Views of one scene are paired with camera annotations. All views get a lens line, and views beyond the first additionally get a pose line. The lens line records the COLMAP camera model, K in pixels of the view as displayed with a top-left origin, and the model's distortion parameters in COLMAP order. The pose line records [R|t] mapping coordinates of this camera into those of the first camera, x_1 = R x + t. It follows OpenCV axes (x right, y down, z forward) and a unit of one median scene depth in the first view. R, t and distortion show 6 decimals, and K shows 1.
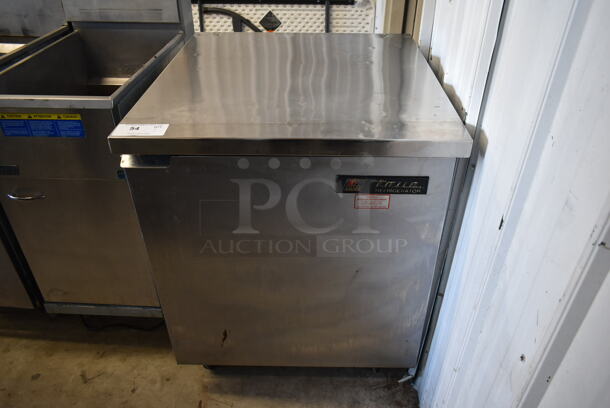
lens RADIAL K [[455.7, 0, 314.1], [0, 455.7, 203.8], [0, 0, 1]] dist [-0.004684, -0.003000]
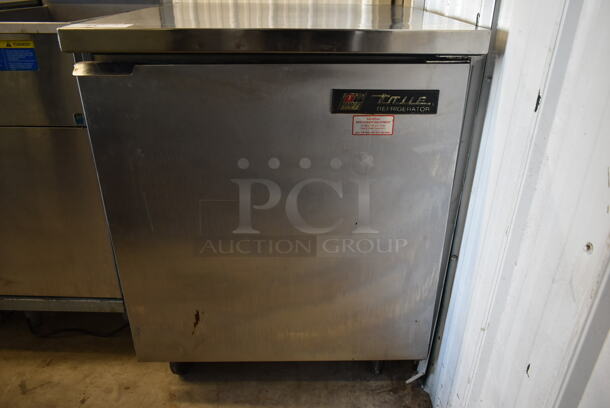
lens RADIAL K [[455.7, 0, 314.1], [0, 455.7, 203.8], [0, 0, 1]] dist [-0.004684, -0.003000]
pose [[0.999377, -0.008630, 0.034229, -0.009920], [0.013552, 0.989147, -0.146304, 0.200524], [-0.032595, 0.146676, 0.988647, 0.142167]]
